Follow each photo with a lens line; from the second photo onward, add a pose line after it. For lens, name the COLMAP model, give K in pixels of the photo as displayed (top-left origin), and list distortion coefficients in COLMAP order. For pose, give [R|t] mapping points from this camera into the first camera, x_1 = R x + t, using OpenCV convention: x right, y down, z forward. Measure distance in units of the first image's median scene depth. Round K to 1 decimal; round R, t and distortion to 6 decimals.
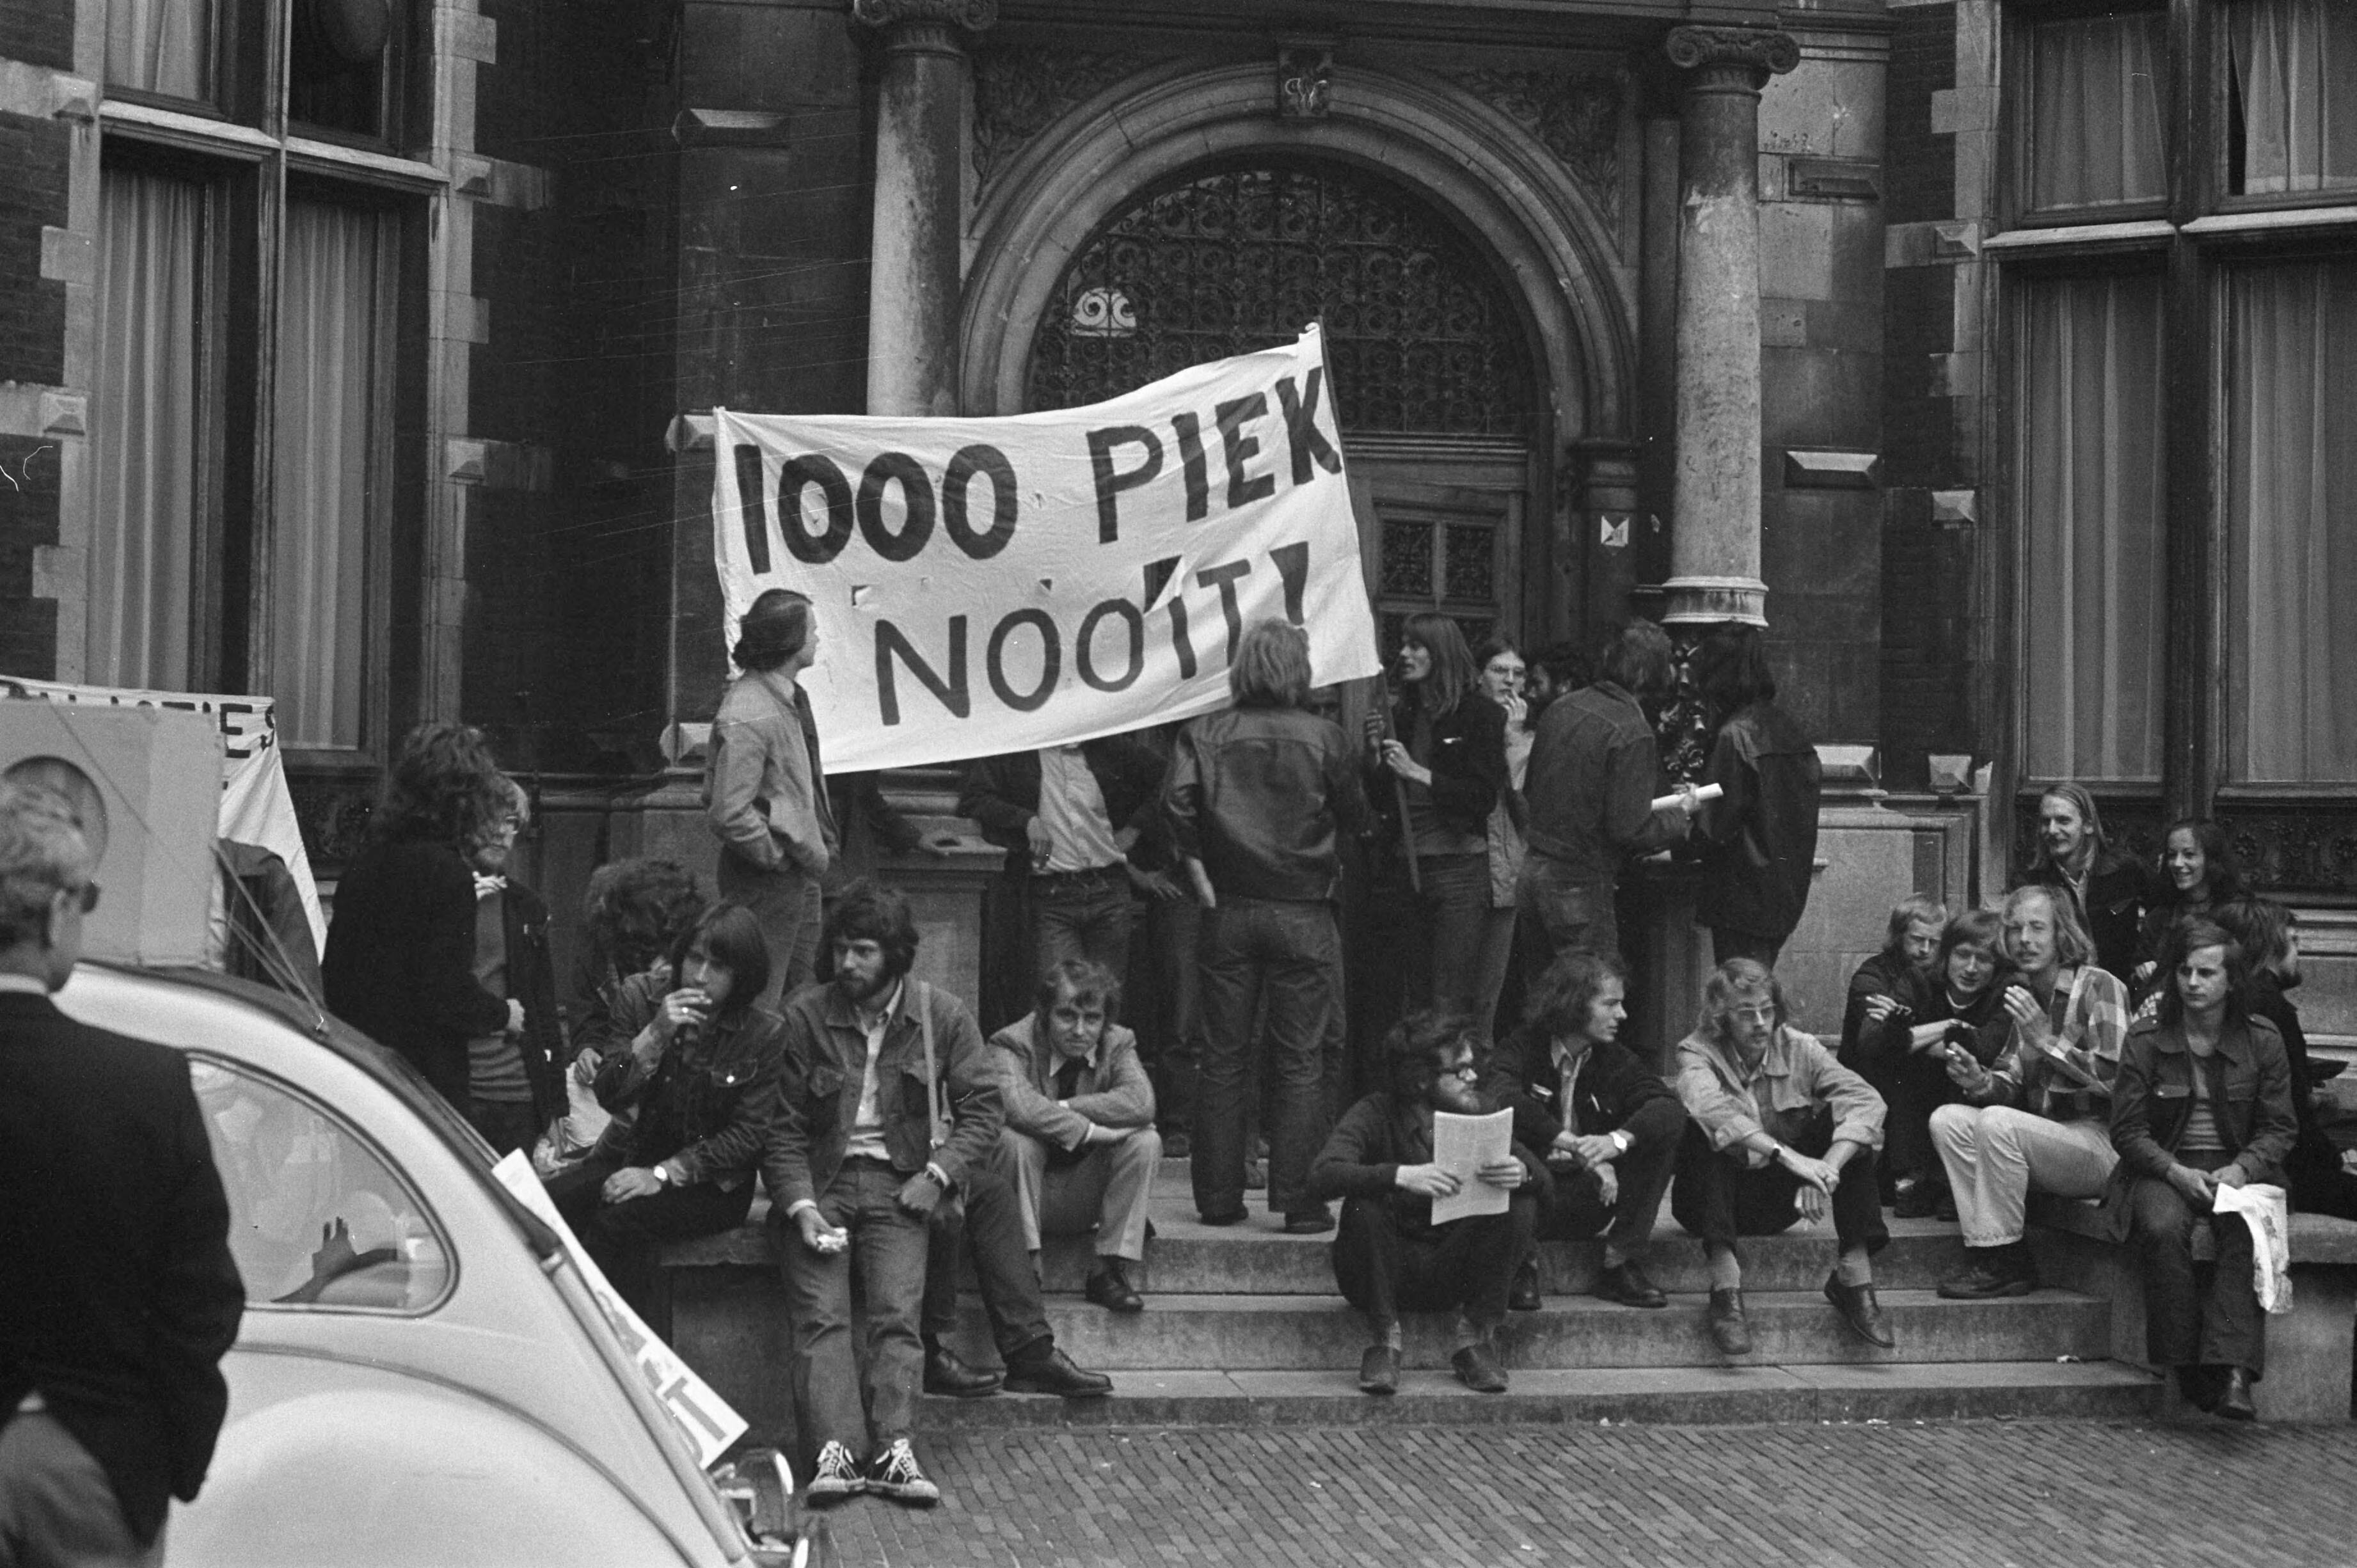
lens RADIAL K [[3877.0, 0, 1178.5], [0, 3877.0, 784.0], [0, 0, 1]] dist [-0.102596, -0.055495]
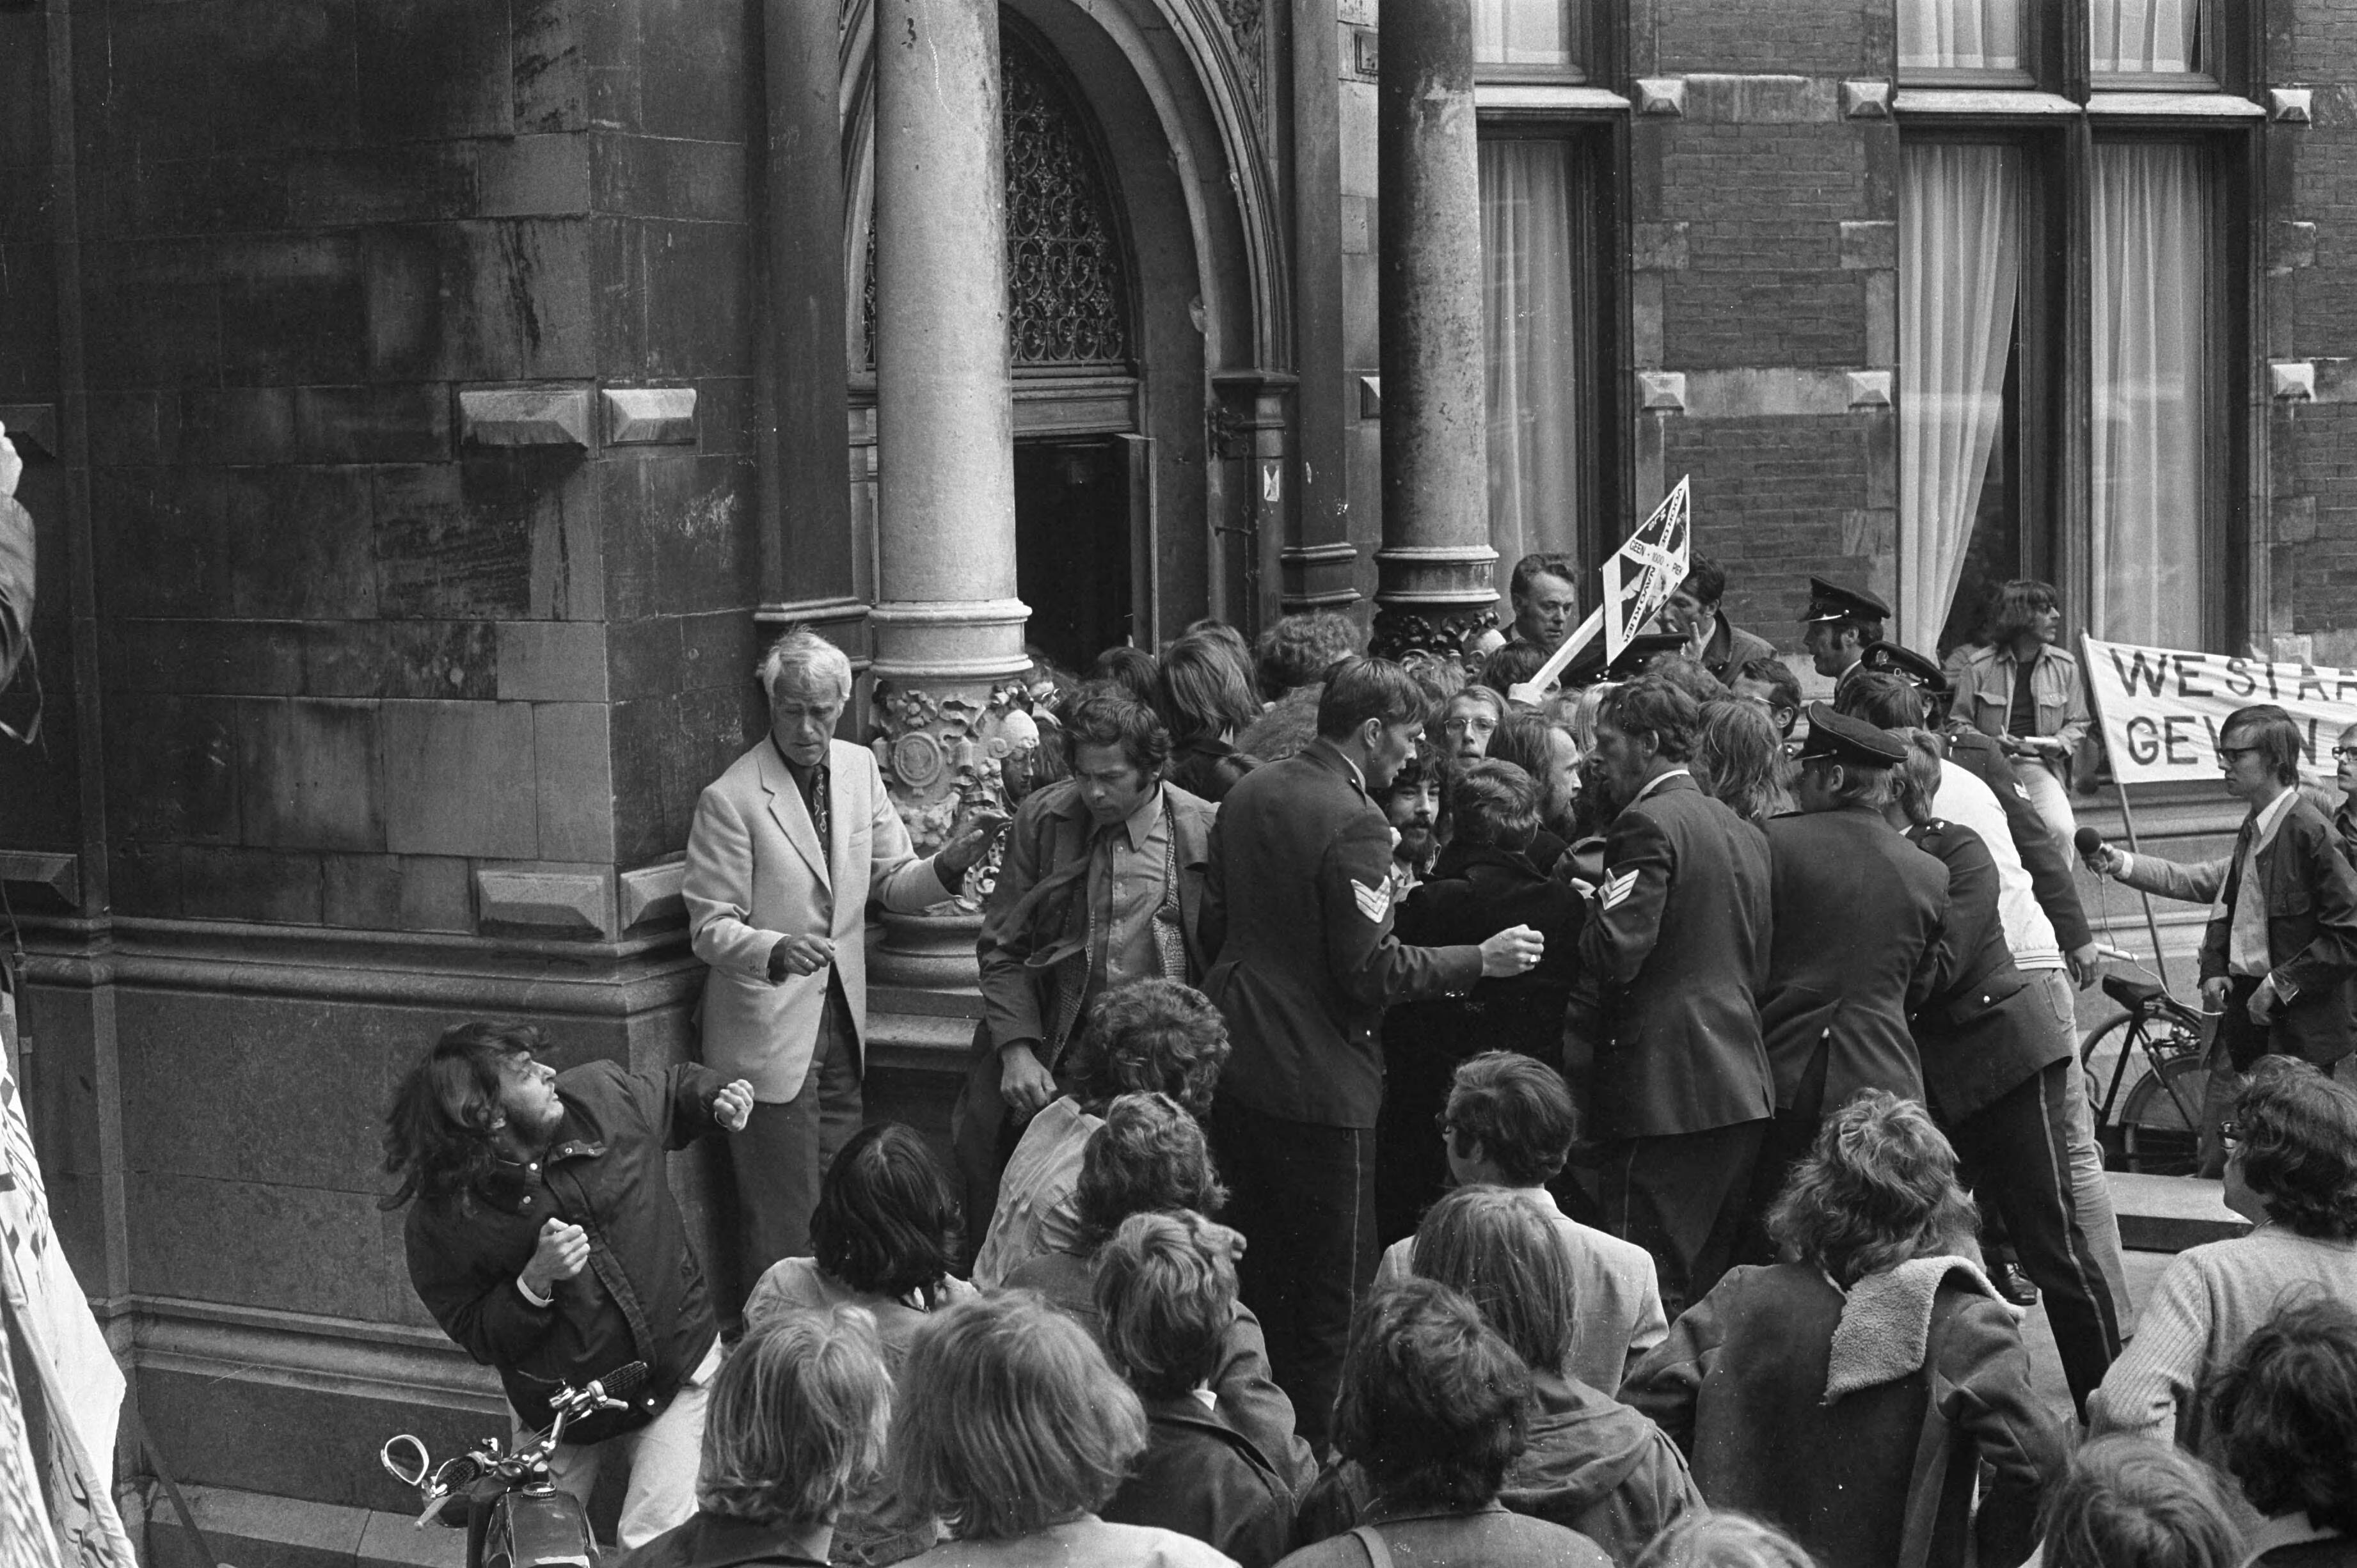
lens RADIAL K [[3877.0, 0, 1178.5], [0, 3877.0, 784.0], [0, 0, 1]] dist [-0.102596, -0.055495]
pose [[0.589598, -0.109907, 0.800184, -0.566858], [0.018872, 0.992303, 0.122390, -0.103596], [-0.807476, -0.057060, 0.587134, 0.532078]]
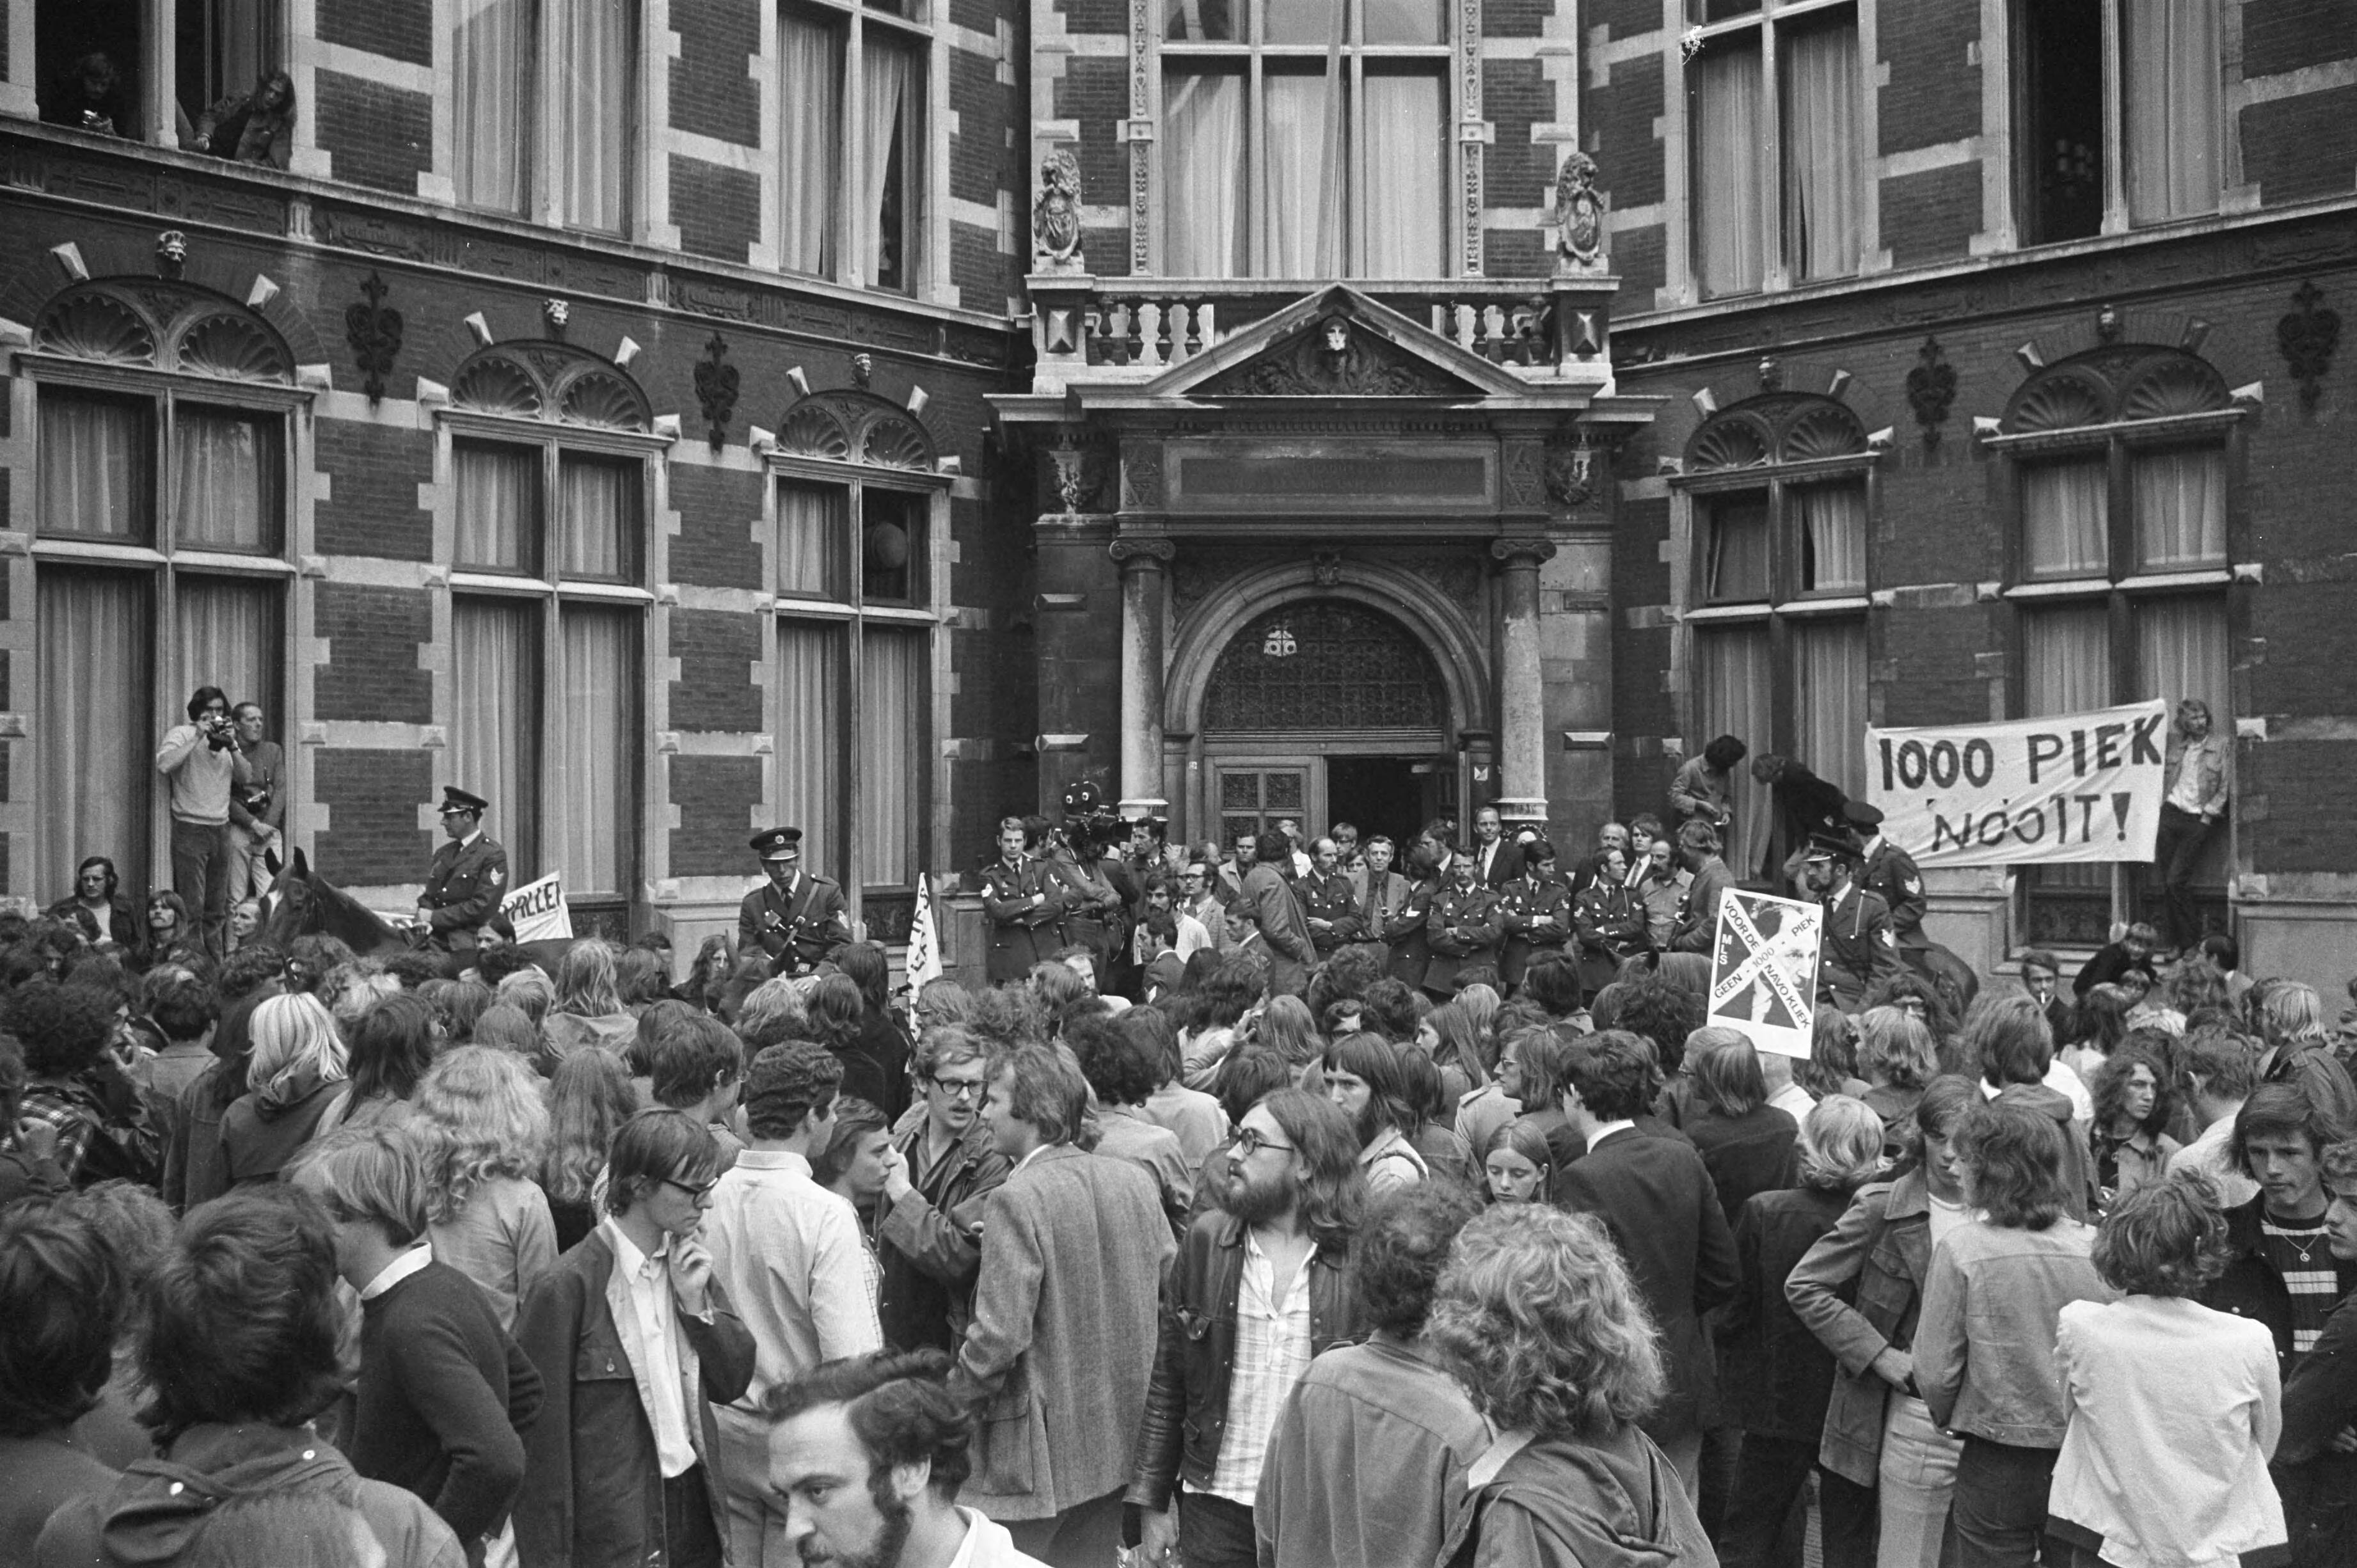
lens RADIAL K [[2521.4, 0, 1178.5], [0, 2521.4, 784.0], [0, 0, 1]] dist [-0.009994, -0.014419]
pose [[0.990316, -0.023363, -0.136855, 0.138029], [0.022663, 0.999721, -0.006665, -0.054561], [0.136973, 0.003499, 0.990569, -0.388228]]
